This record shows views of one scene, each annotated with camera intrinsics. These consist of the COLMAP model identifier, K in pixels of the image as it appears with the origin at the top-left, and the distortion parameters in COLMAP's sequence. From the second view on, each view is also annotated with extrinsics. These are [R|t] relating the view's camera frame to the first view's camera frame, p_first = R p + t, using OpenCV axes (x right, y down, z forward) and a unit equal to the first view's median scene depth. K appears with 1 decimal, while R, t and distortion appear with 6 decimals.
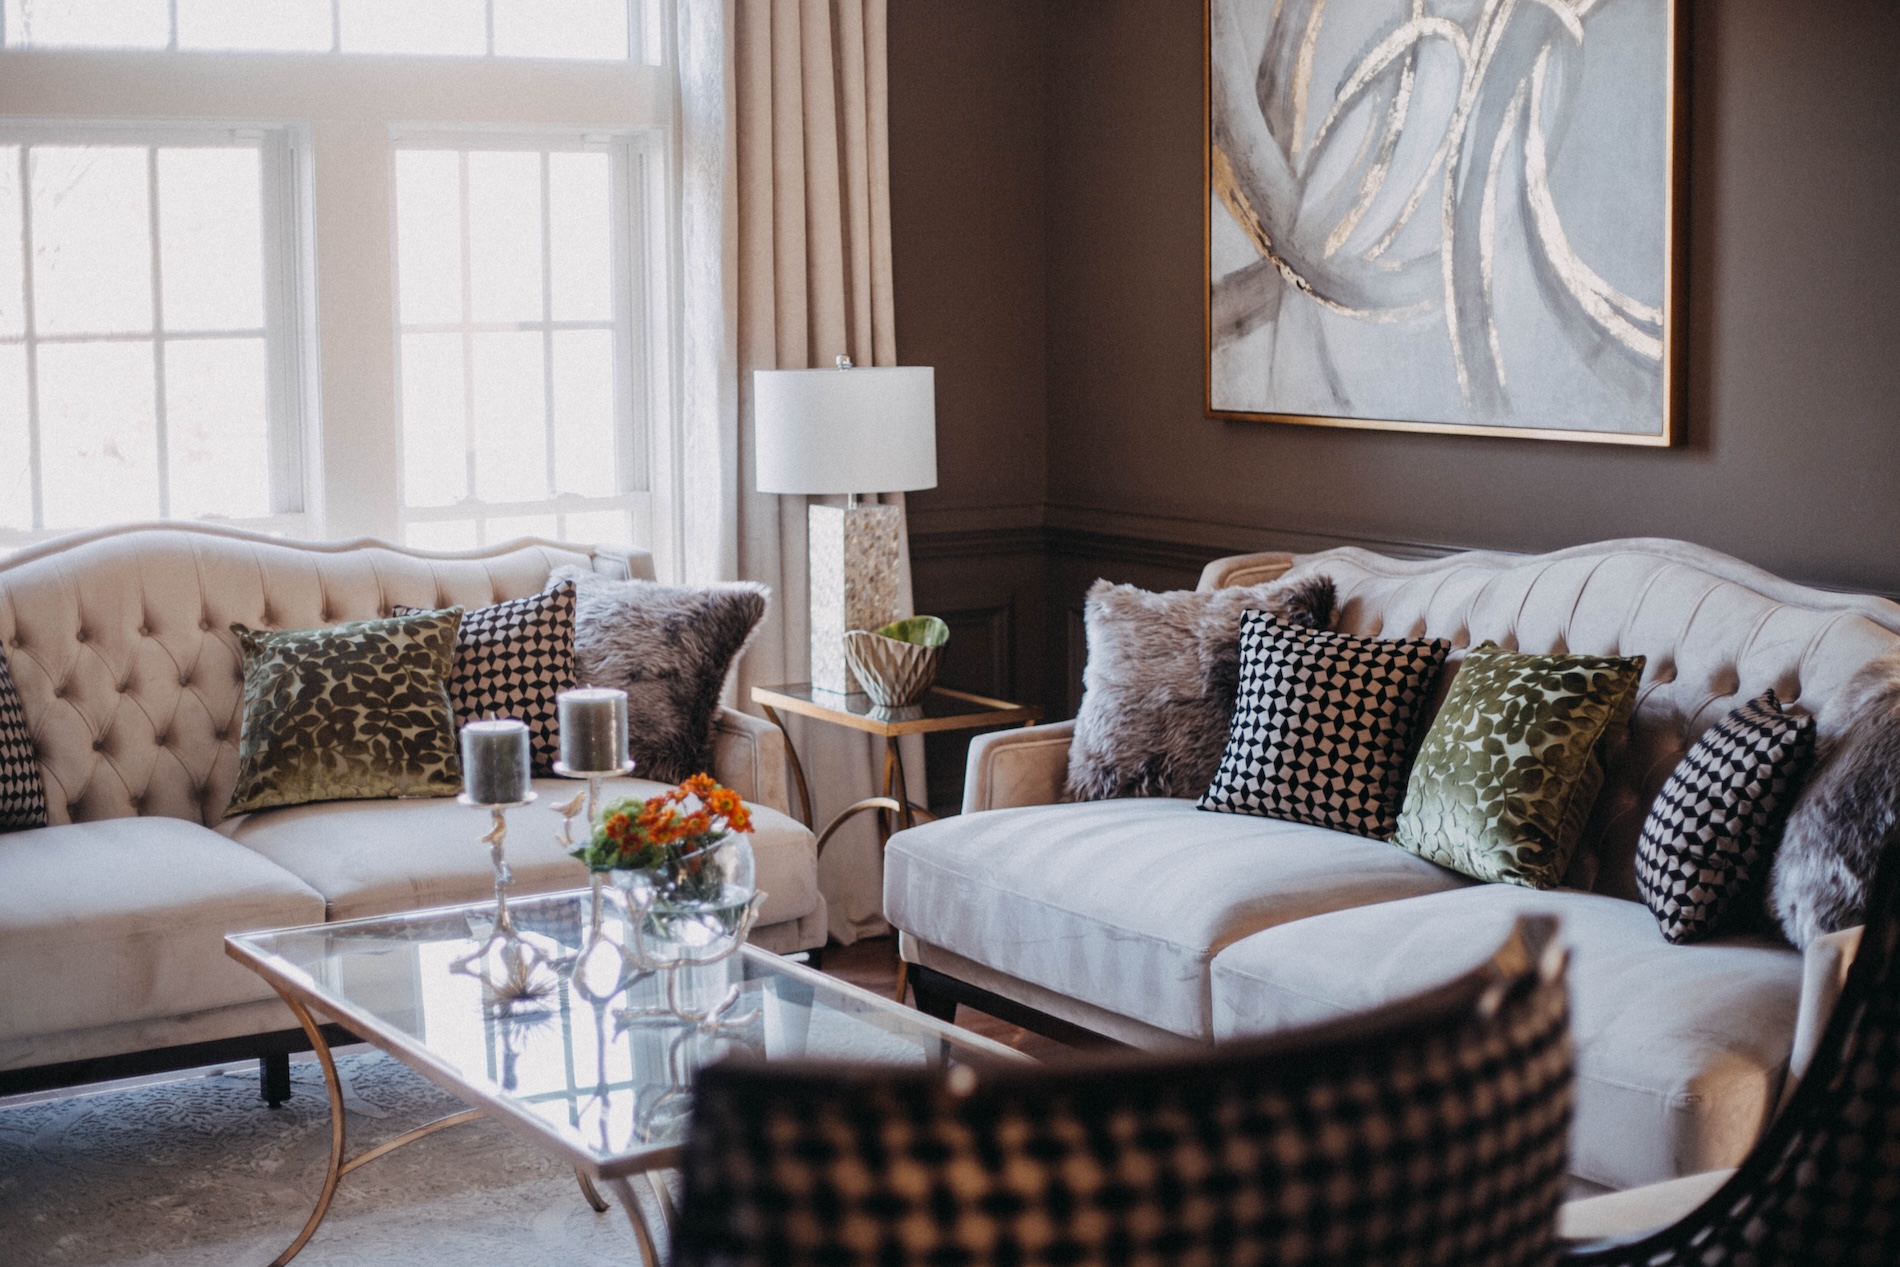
lens RADIAL K [[2712.9, 0, 950.0], [0, 2712.9, 633.5], [0, 0, 1]] dist [-0.125928, -0.004613]
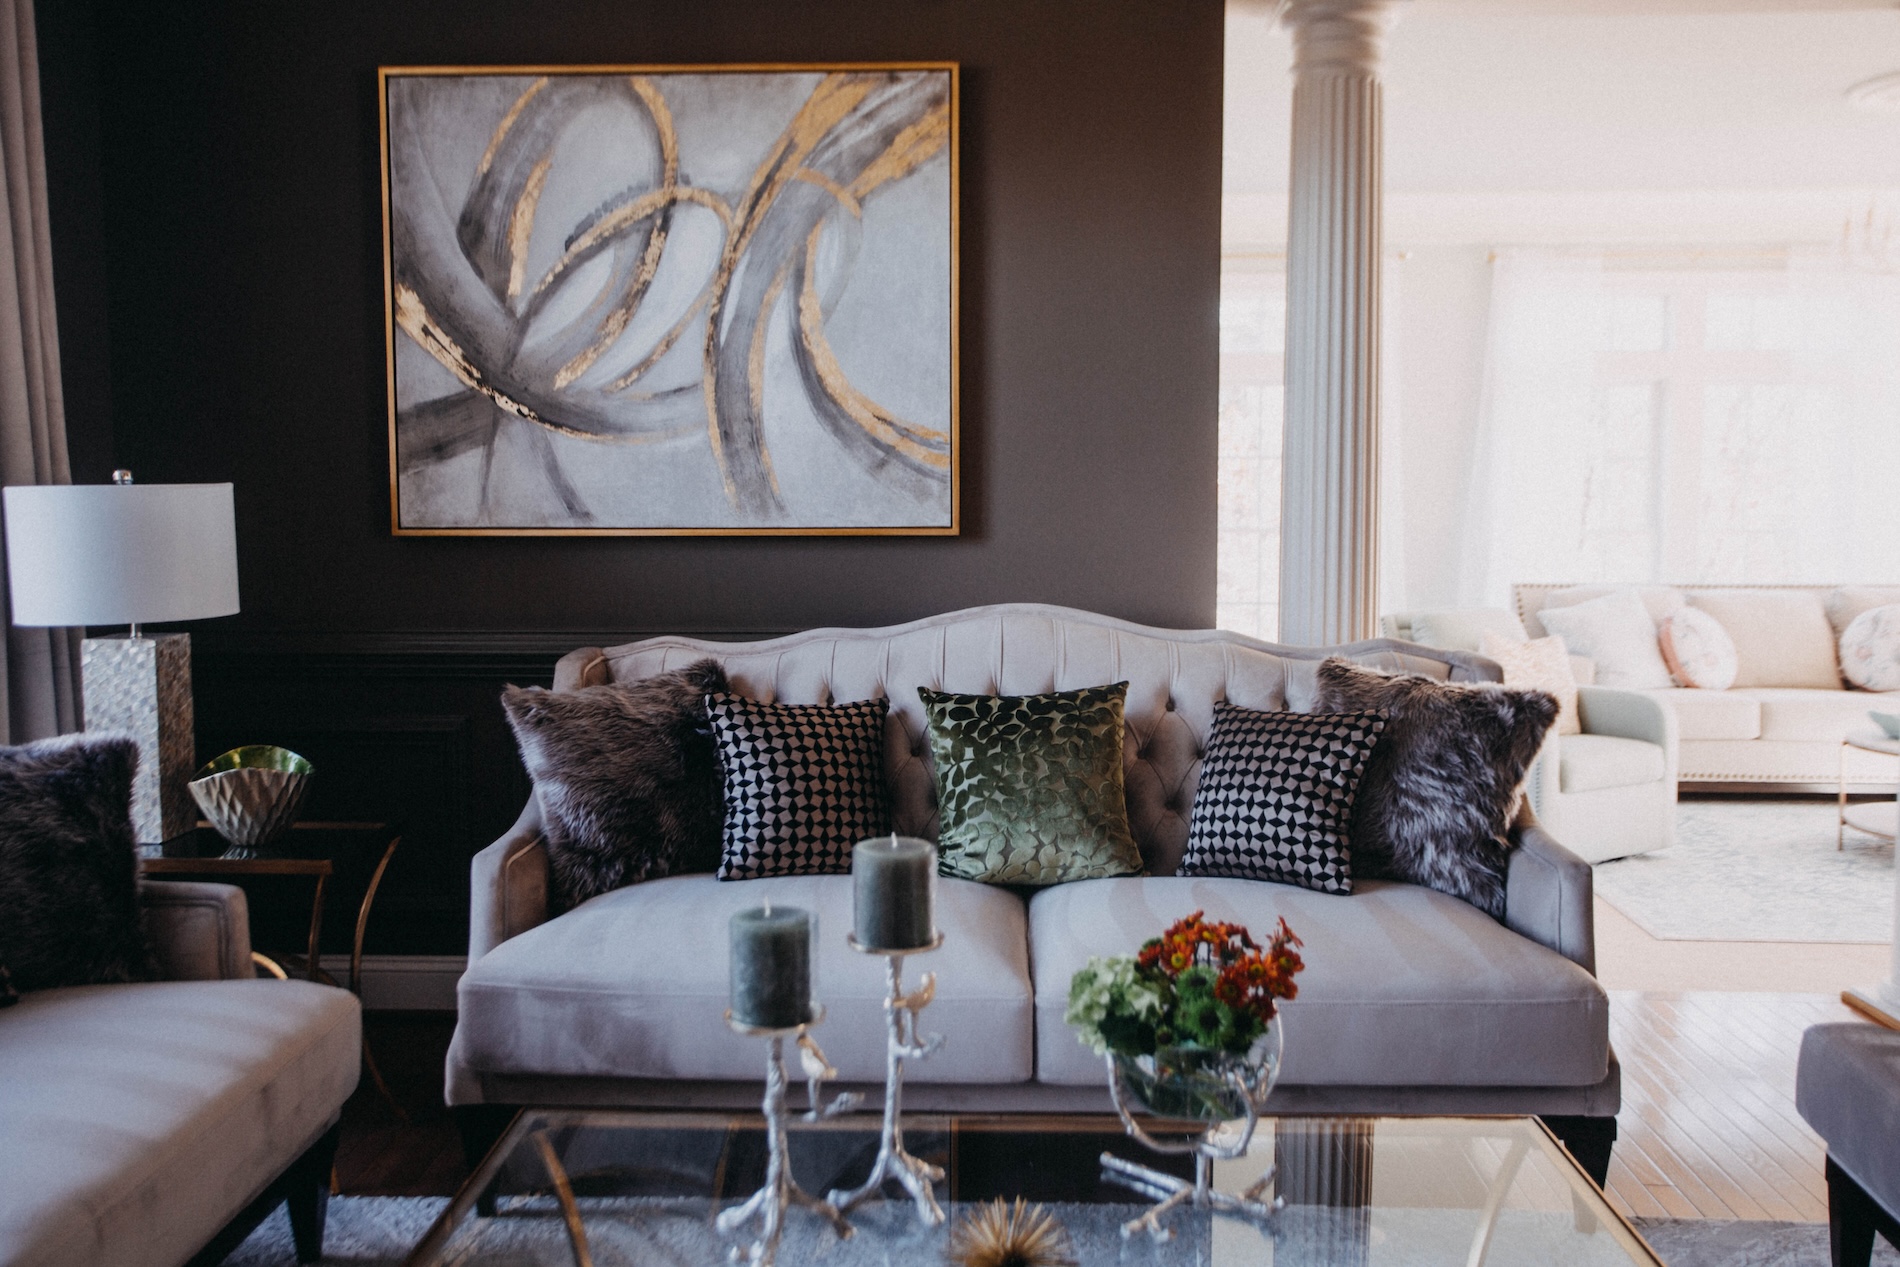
lens RADIAL K [[1639.7, 0, 954.5], [0, 1639.7, 607.7], [0, 0, 1]] dist [-0.036526, 0.103064]
pose [[0.570405, -0.055333, 0.819498, -0.363717], [0.099606, 0.995025, -0.002145, -0.031094], [-0.815302, 0.082850, 0.573078, 0.511169]]
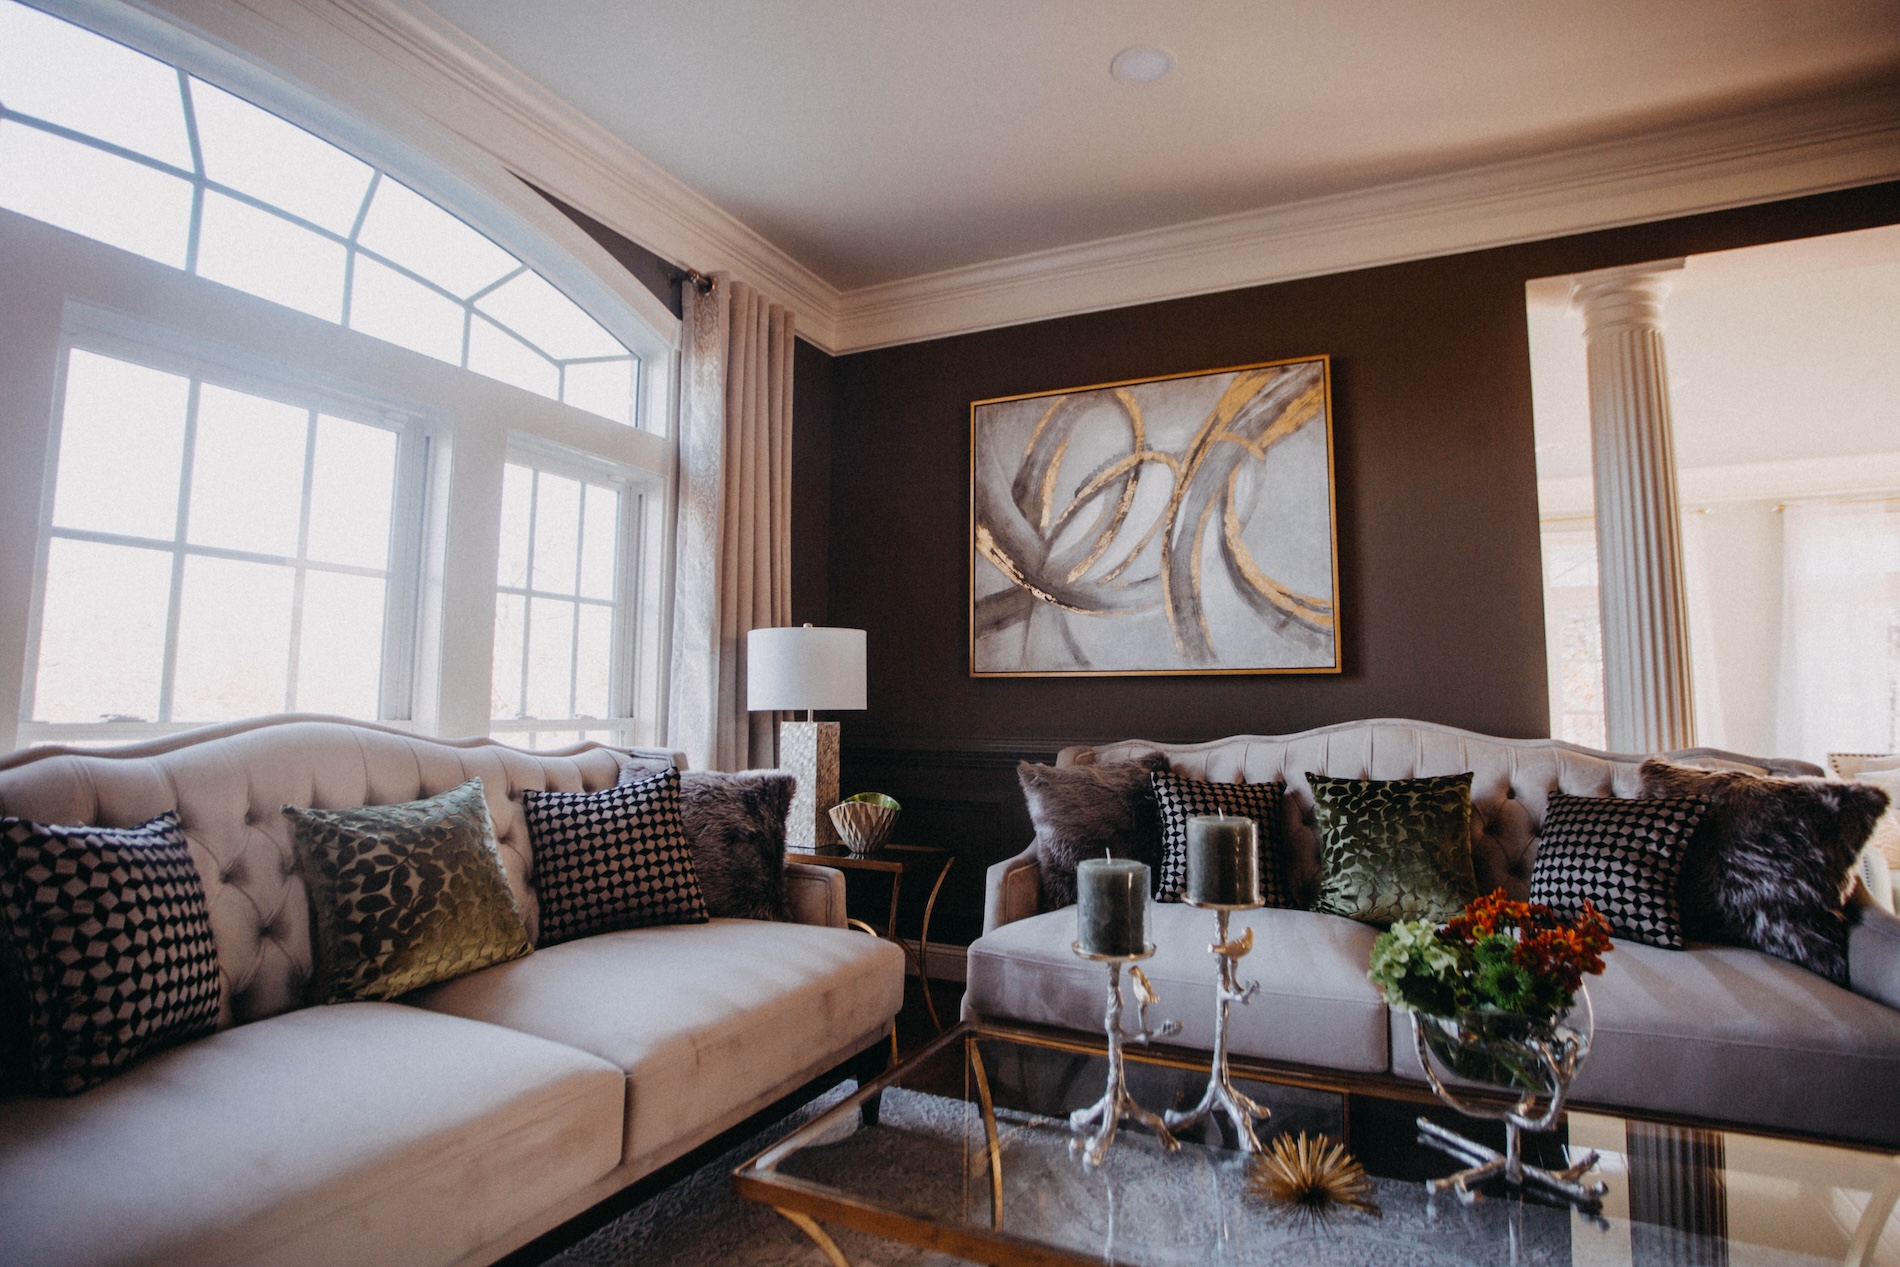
lens RADIAL K [[980.5, 0, 956.4], [0, 980.5, 606.7], [0, 0, 1]] dist [-0.077995, 0.033332]
pose [[0.852275, 0.067664, 0.518700, -0.283321], [0.051817, 0.975801, -0.212432, 0.012104], [-0.520522, 0.207928, 0.828144, 0.540711]]
